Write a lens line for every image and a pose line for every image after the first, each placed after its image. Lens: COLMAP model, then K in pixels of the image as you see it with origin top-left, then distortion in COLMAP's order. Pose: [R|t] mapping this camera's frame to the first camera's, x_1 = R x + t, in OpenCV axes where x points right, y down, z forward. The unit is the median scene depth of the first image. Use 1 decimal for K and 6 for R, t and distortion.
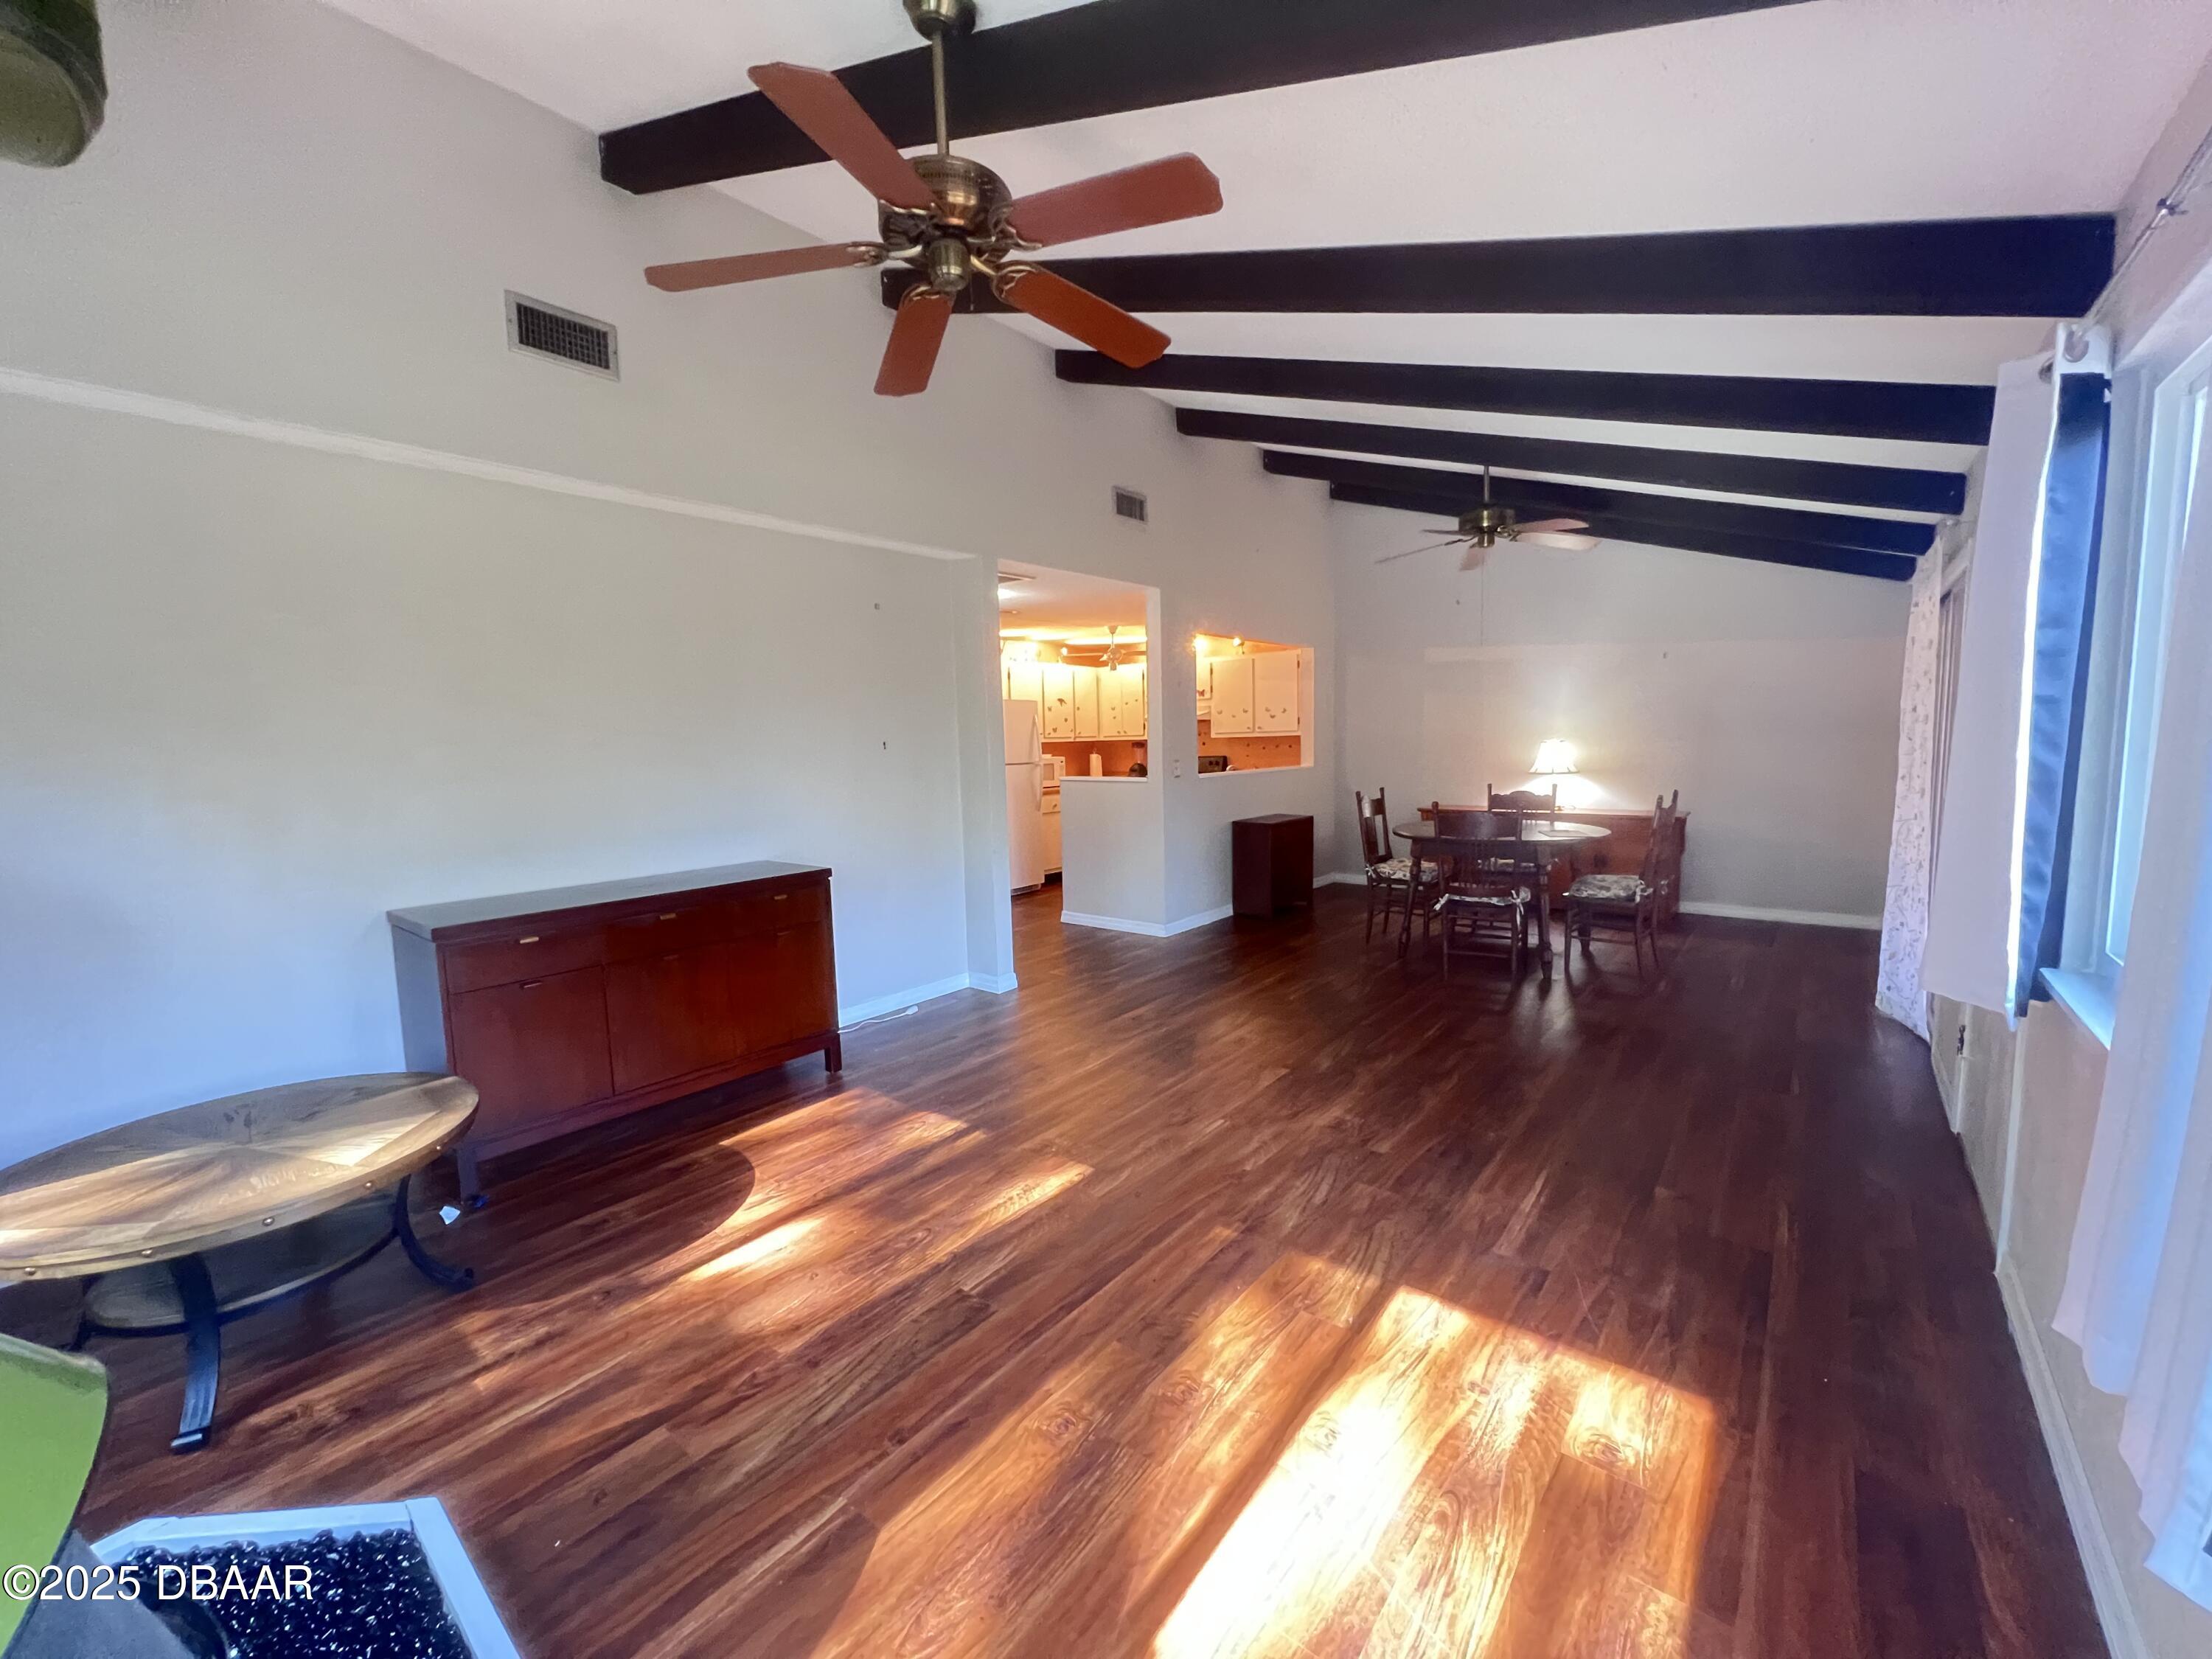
lens RADIAL K [[884.6, 0, 1104.3], [0, 884.6, 828.8], [0, 0, 1]] dist [-0.002036, 0.000665]
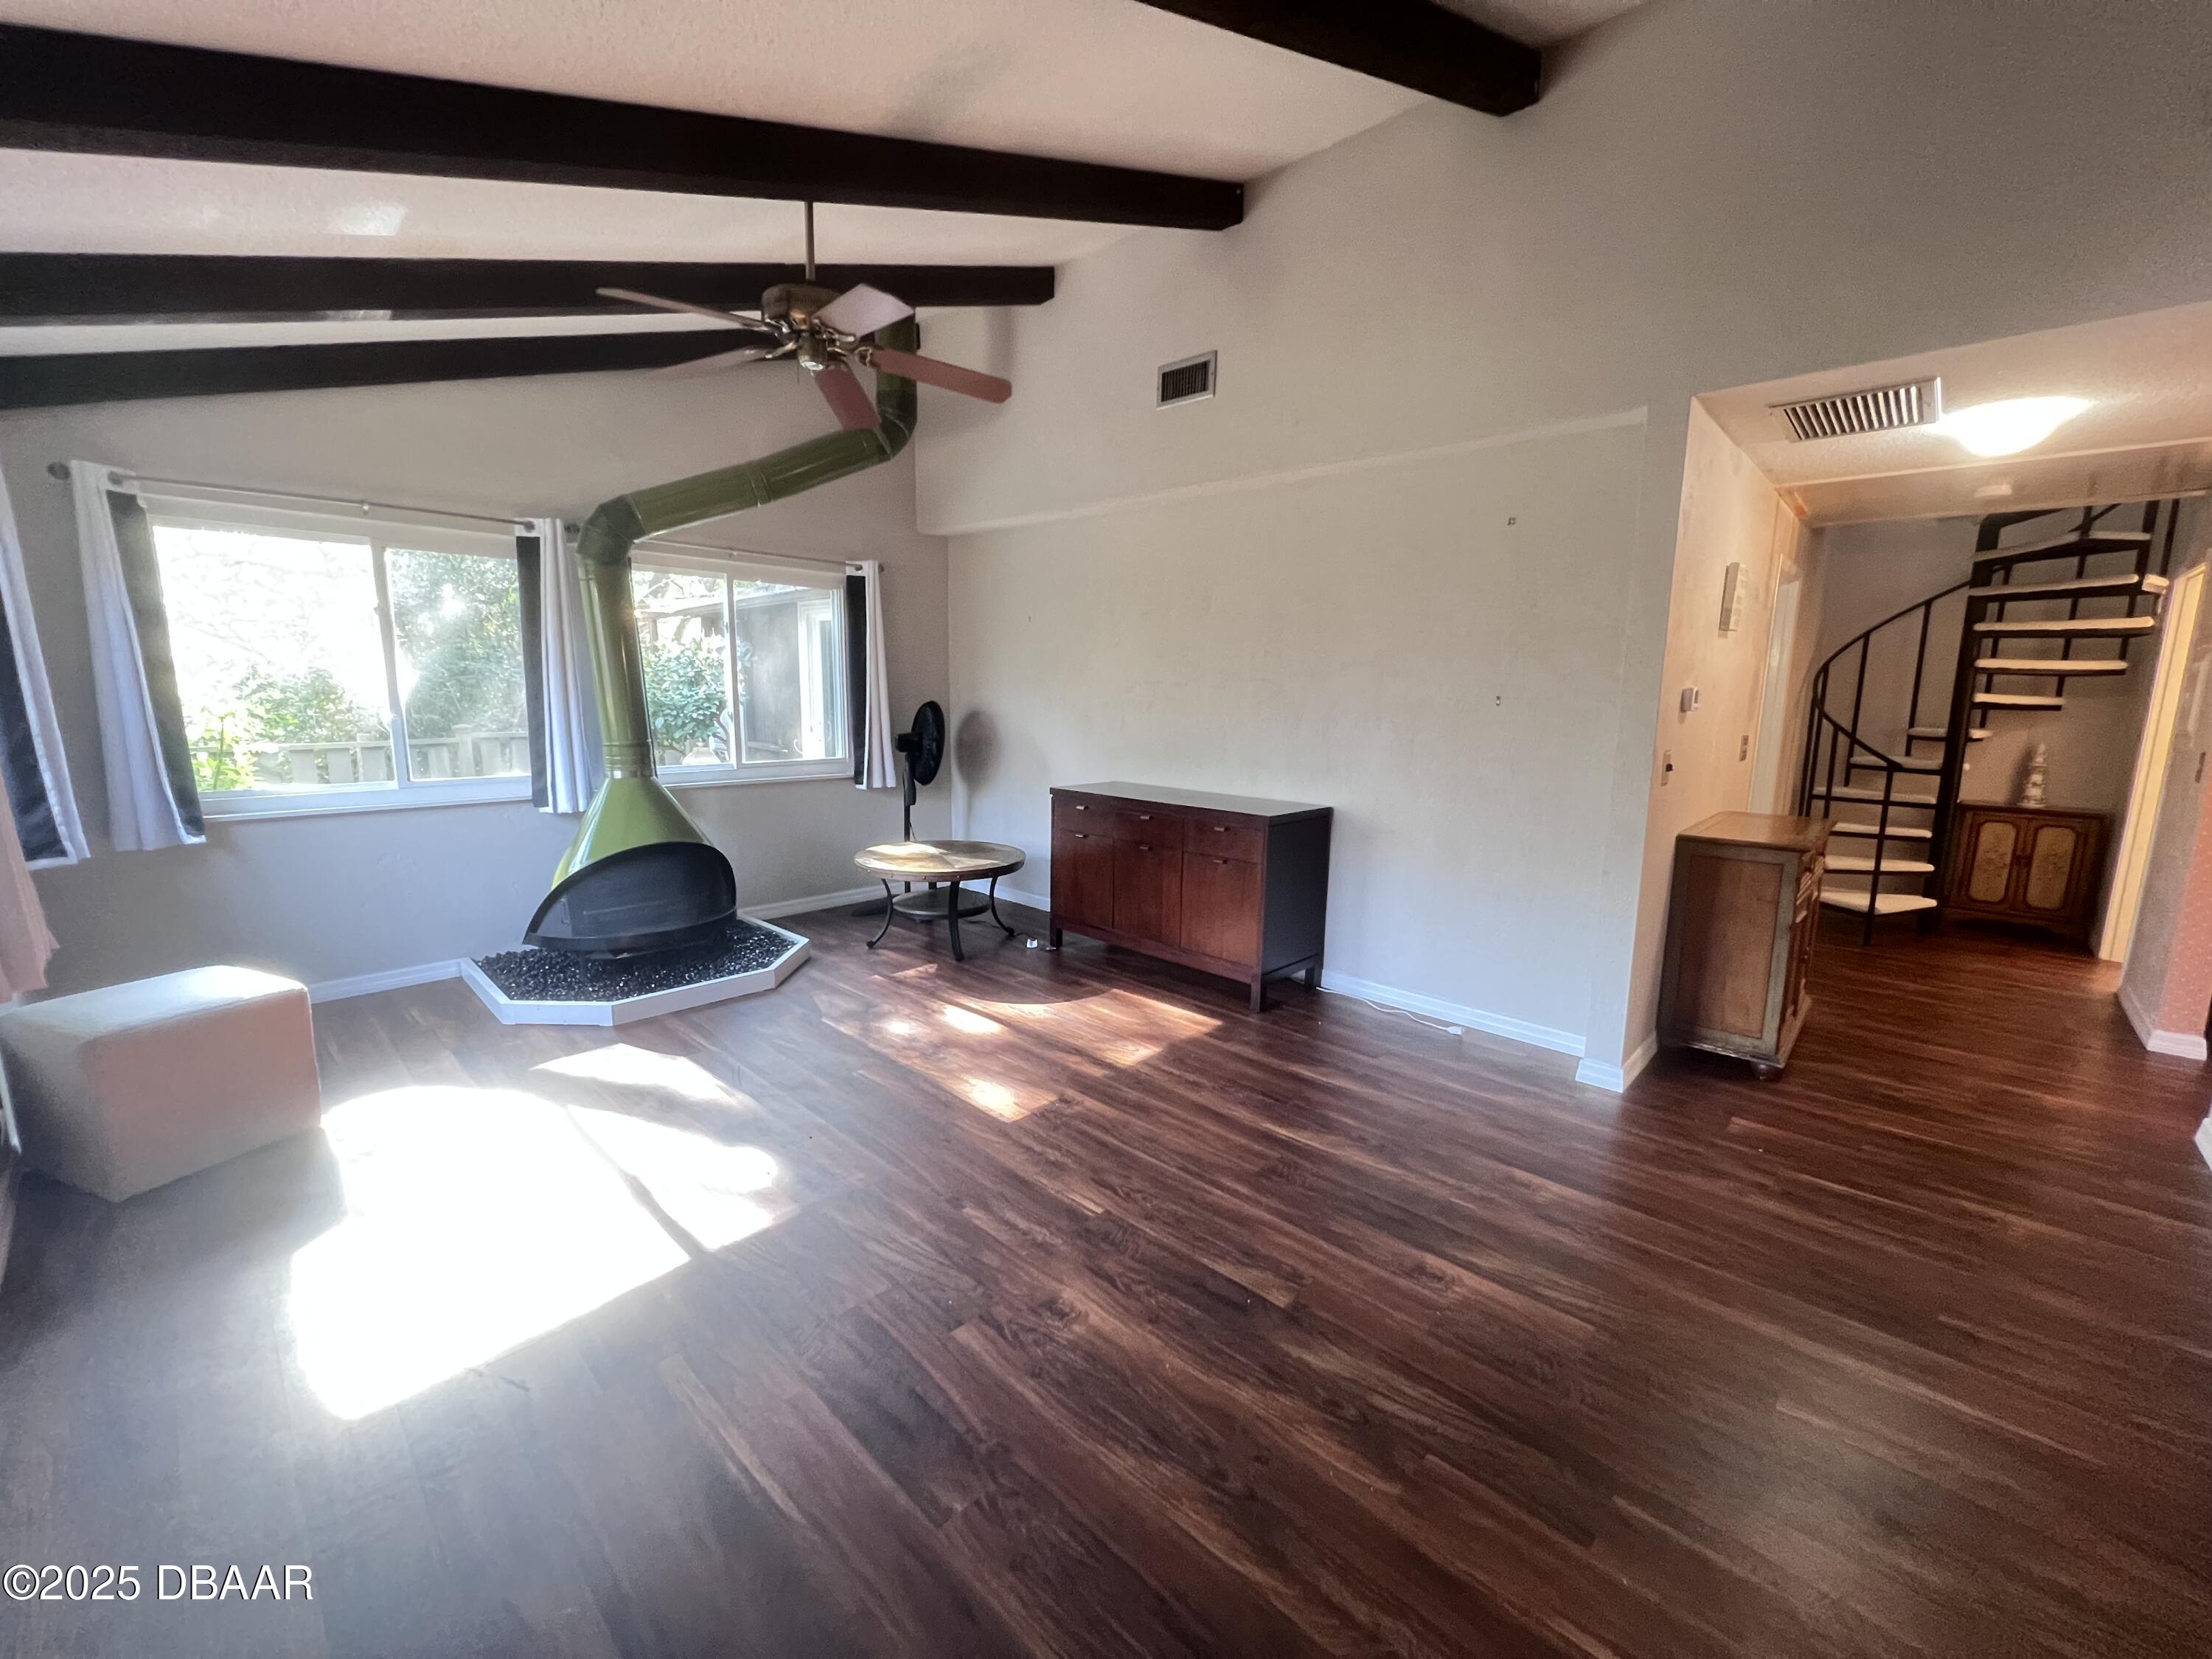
lens RADIAL K [[884.6, 0, 1102.5], [0, 884.6, 825.5], [0, 0, 1]] dist [-0.002036, 0.000665]
pose [[-0.078187, 0.181848, -0.980213, 0.703526], [-0.118486, 0.974559, 0.190250, -0.115135], [0.989873, 0.131017, -0.054652, 0.868252]]
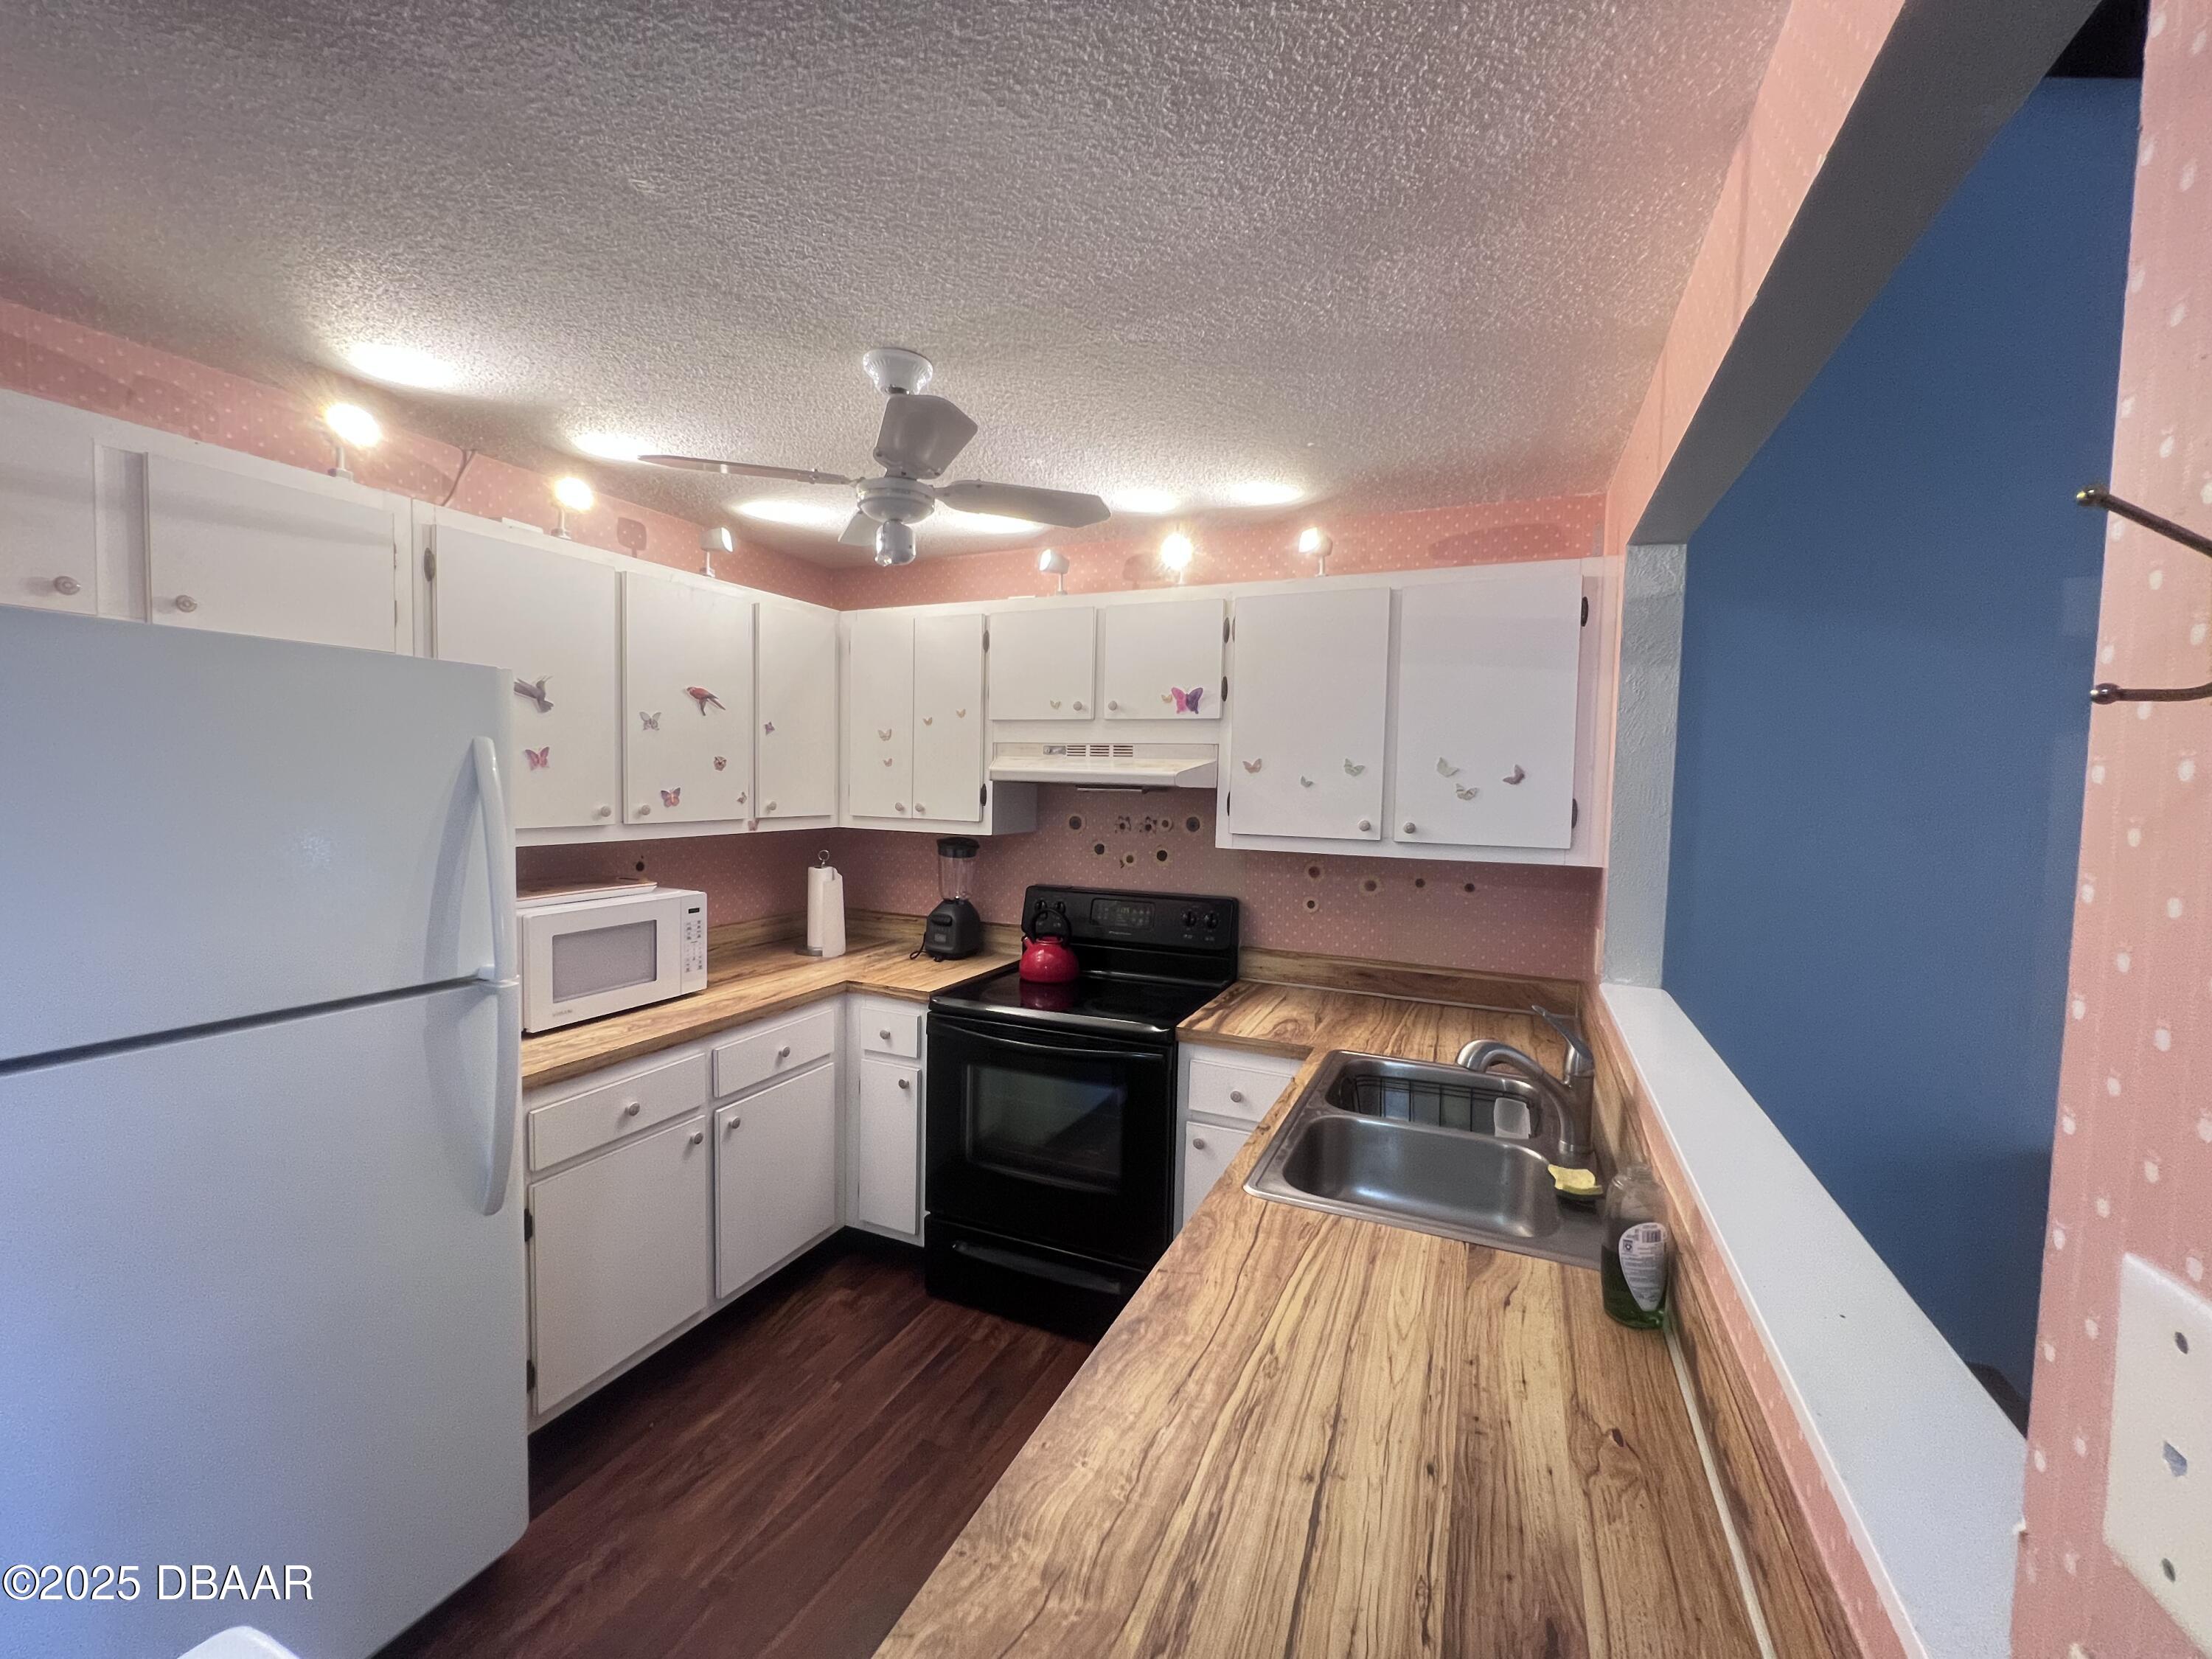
lens RADIAL K [[884.6, 0, 1105.7], [0, 884.6, 822.8], [0, 0, 1]] dist [-0.002036, 0.000665]
pose [[0.964469, 0.031298, 0.262334, 0.009959], [-0.018170, 0.998465, -0.052324, -0.220757], [-0.263569, 0.045698, 0.963557, 1.665878]]
